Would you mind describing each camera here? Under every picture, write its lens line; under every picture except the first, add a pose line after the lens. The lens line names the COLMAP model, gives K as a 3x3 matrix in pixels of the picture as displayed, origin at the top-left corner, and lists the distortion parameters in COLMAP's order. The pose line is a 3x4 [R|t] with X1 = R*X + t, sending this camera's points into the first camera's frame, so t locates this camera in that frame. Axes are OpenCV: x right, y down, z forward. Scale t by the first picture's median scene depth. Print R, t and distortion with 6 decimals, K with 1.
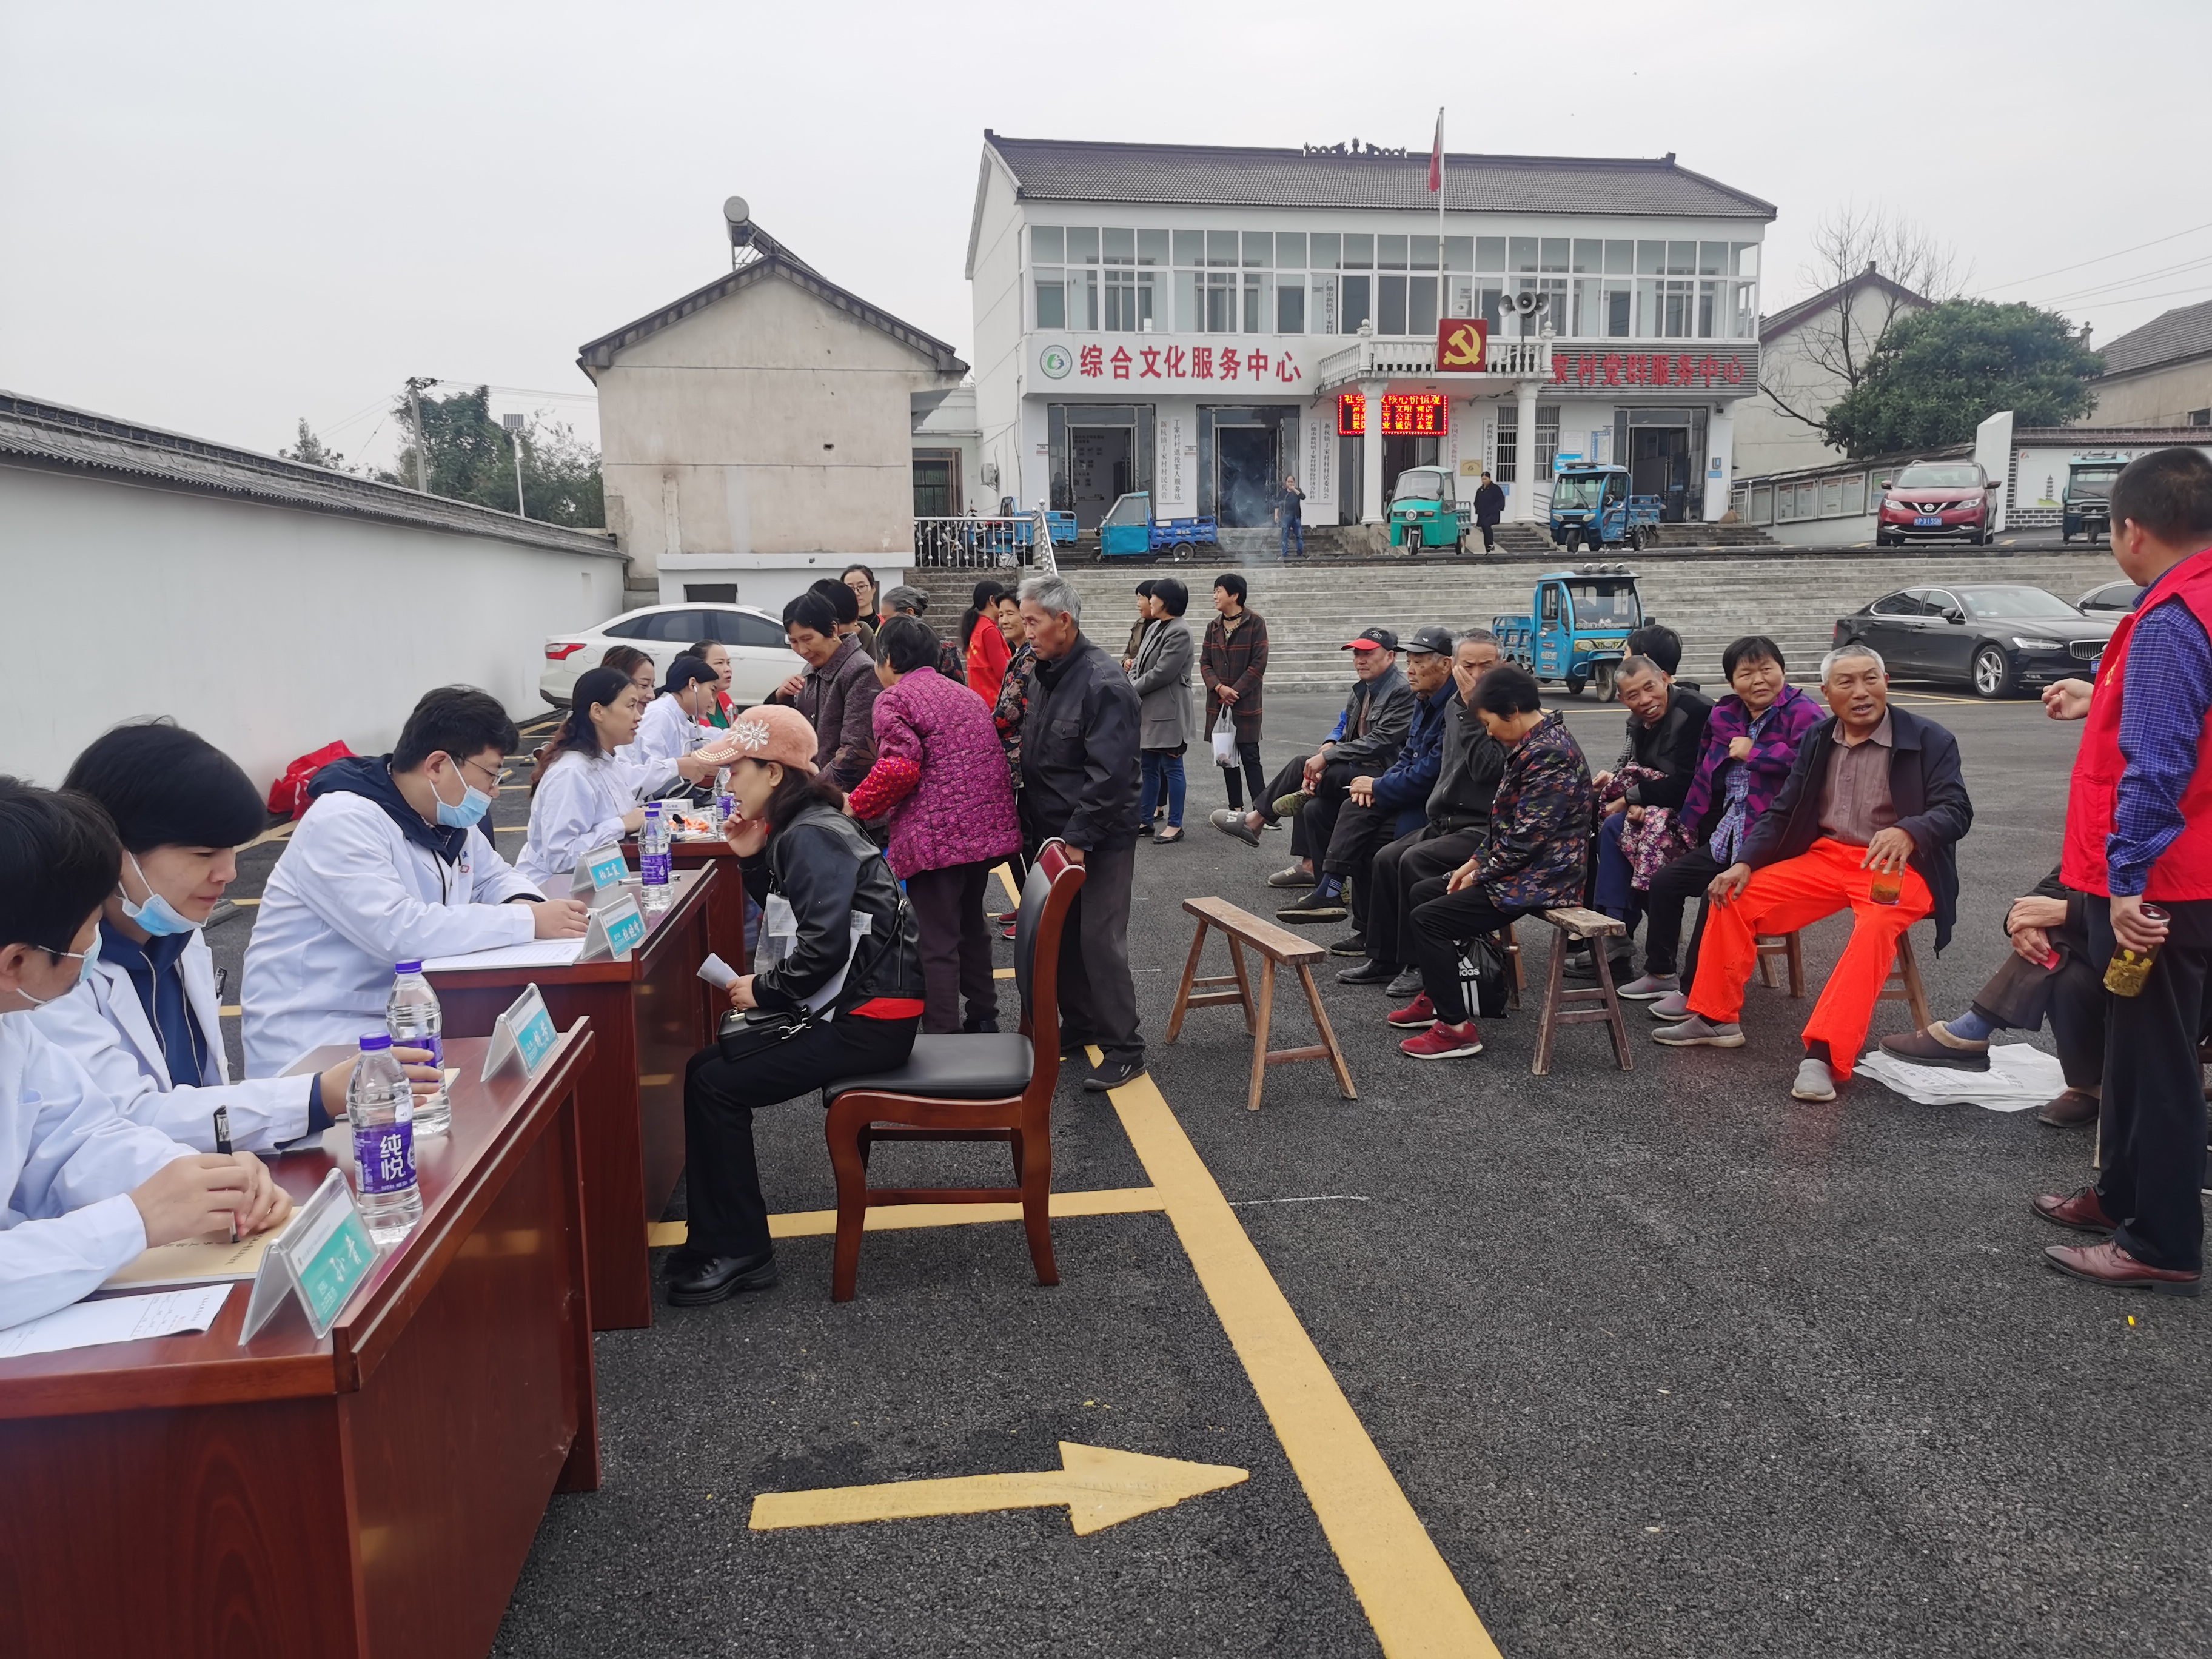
lens RADIAL K [[1711.3, 0, 1064.7], [0, 1711.3, 833.9], [0, 0, 1]] dist [0.022841, -0.008887]
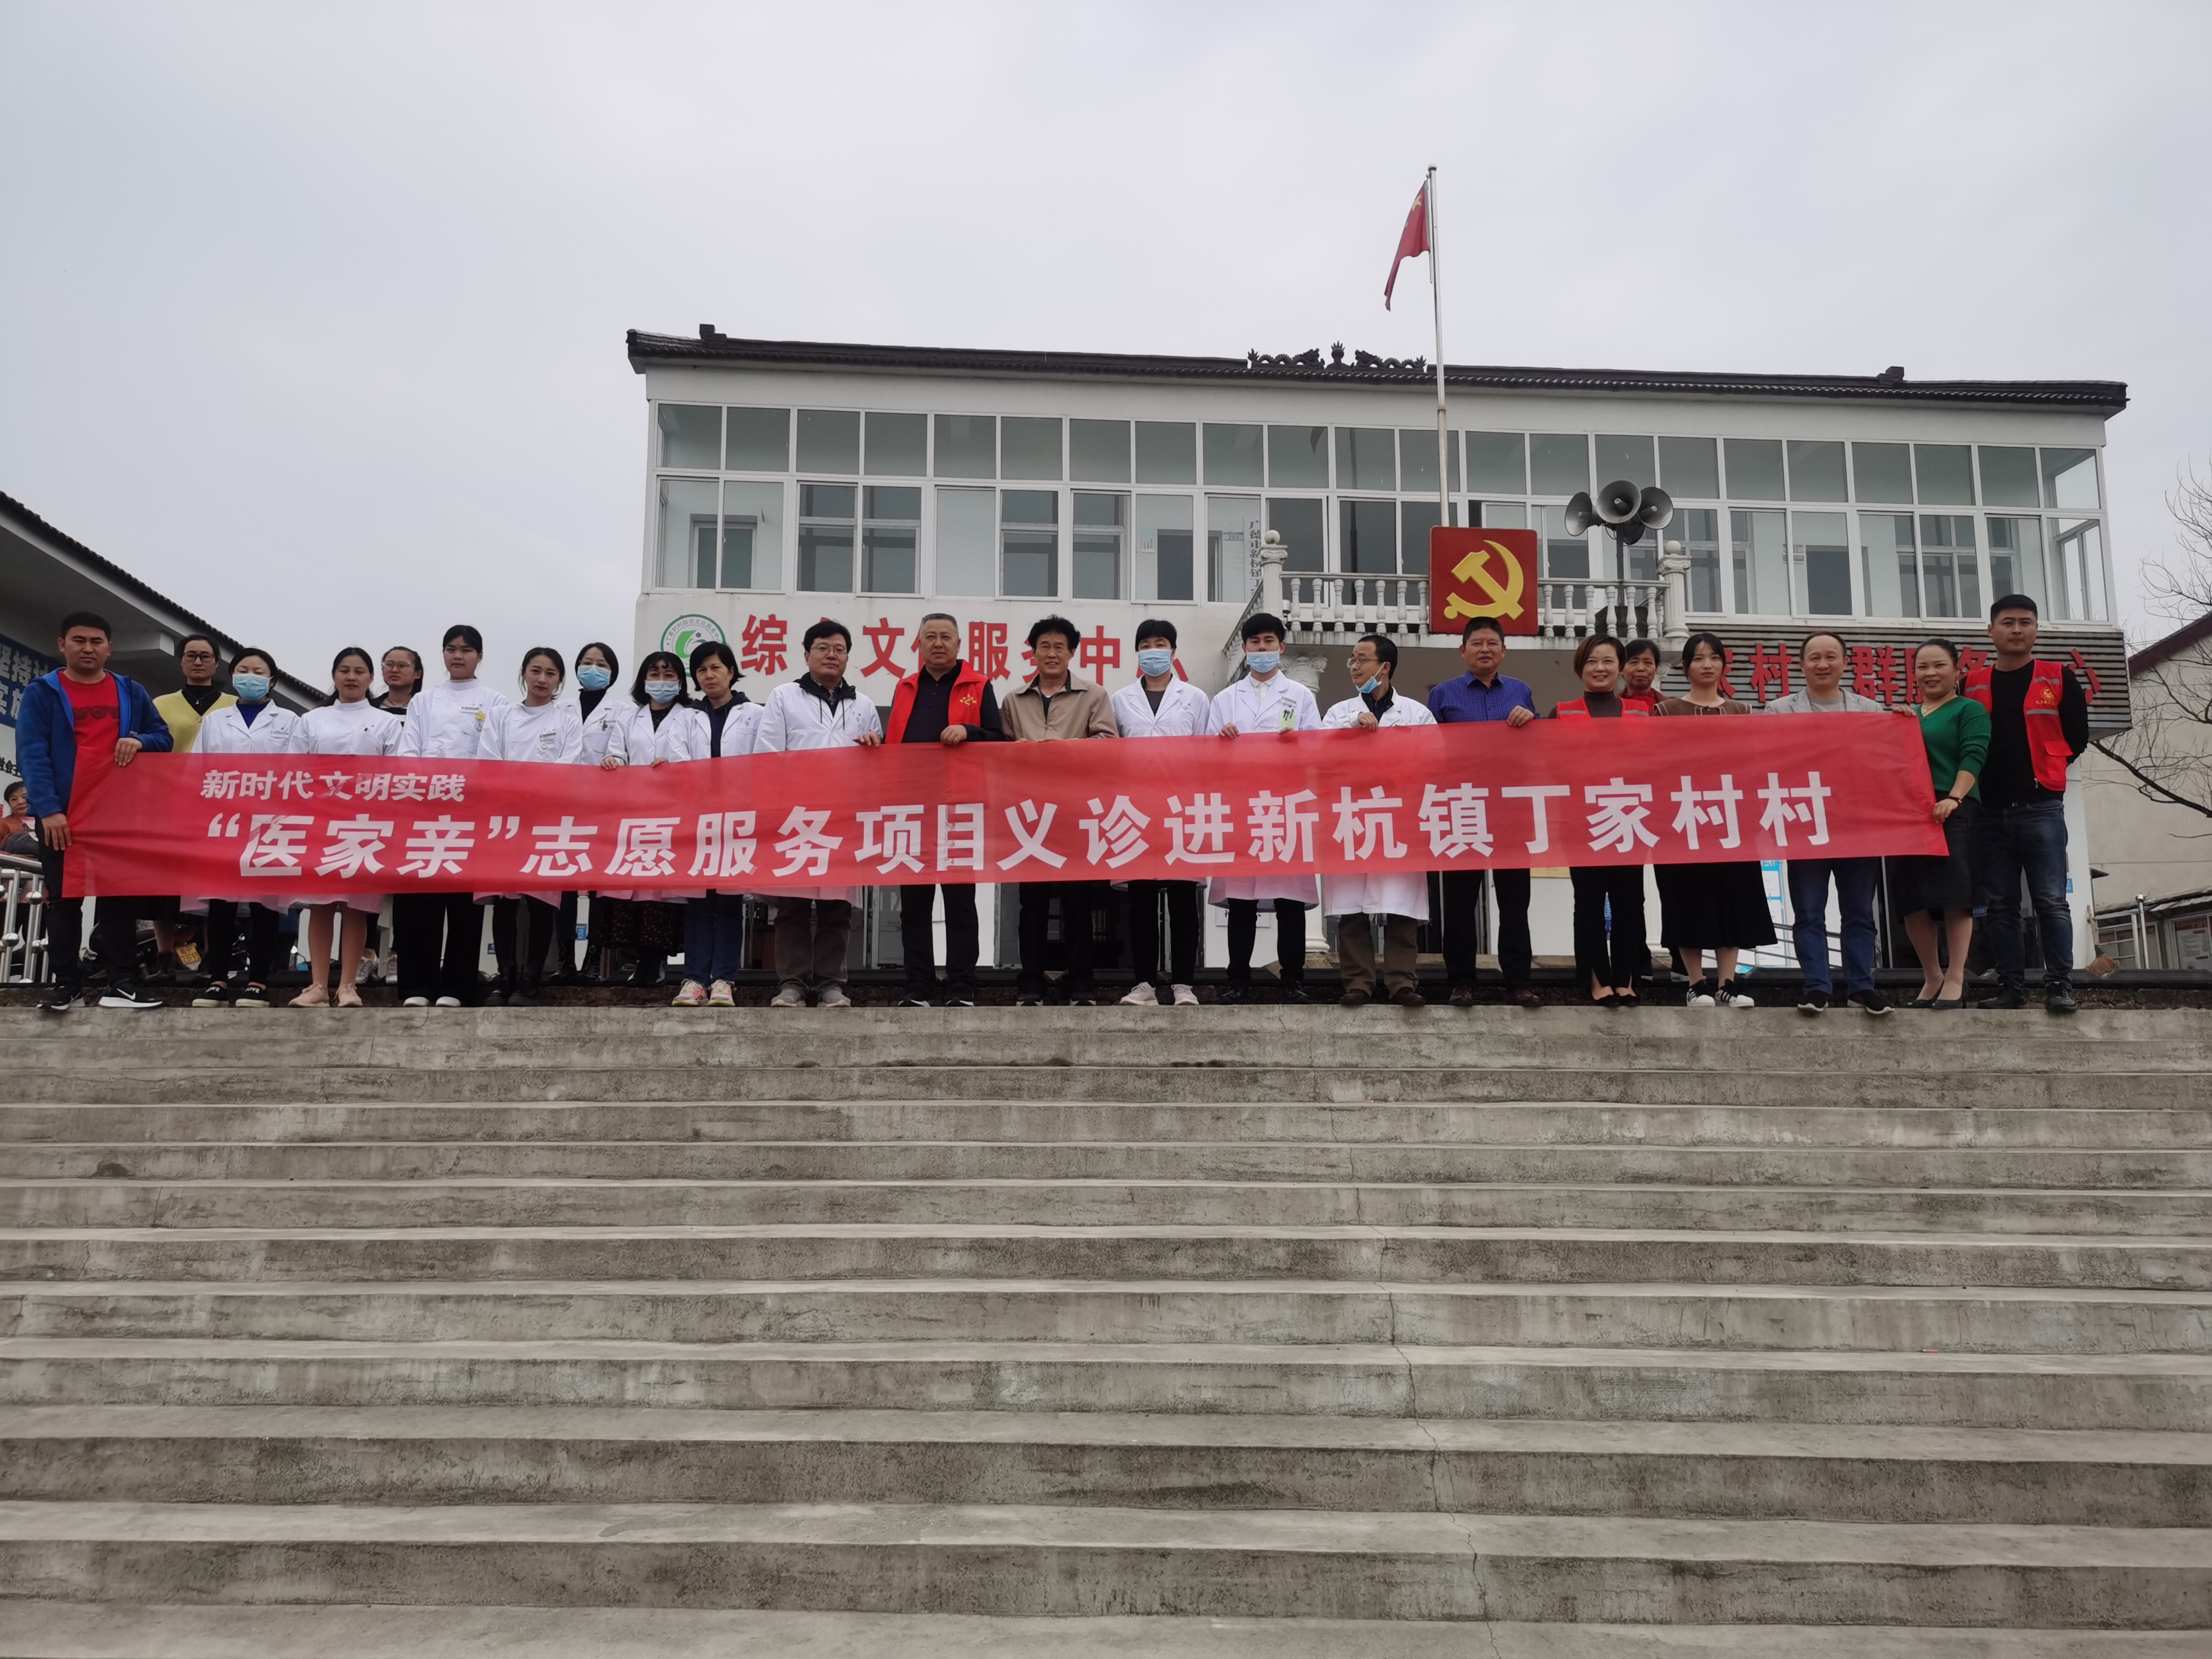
lens RADIAL K [[1711.3, 0, 1064.7], [0, 1711.3, 833.9], [0, 0, 1]] dist [0.022841, -0.008887]
pose [[0.992971, 0.000224, -0.118359, 0.162936], [-0.034482, 0.957166, -0.287478, -0.075090], [0.113225, 0.289539, 0.950446, 0.527851]]
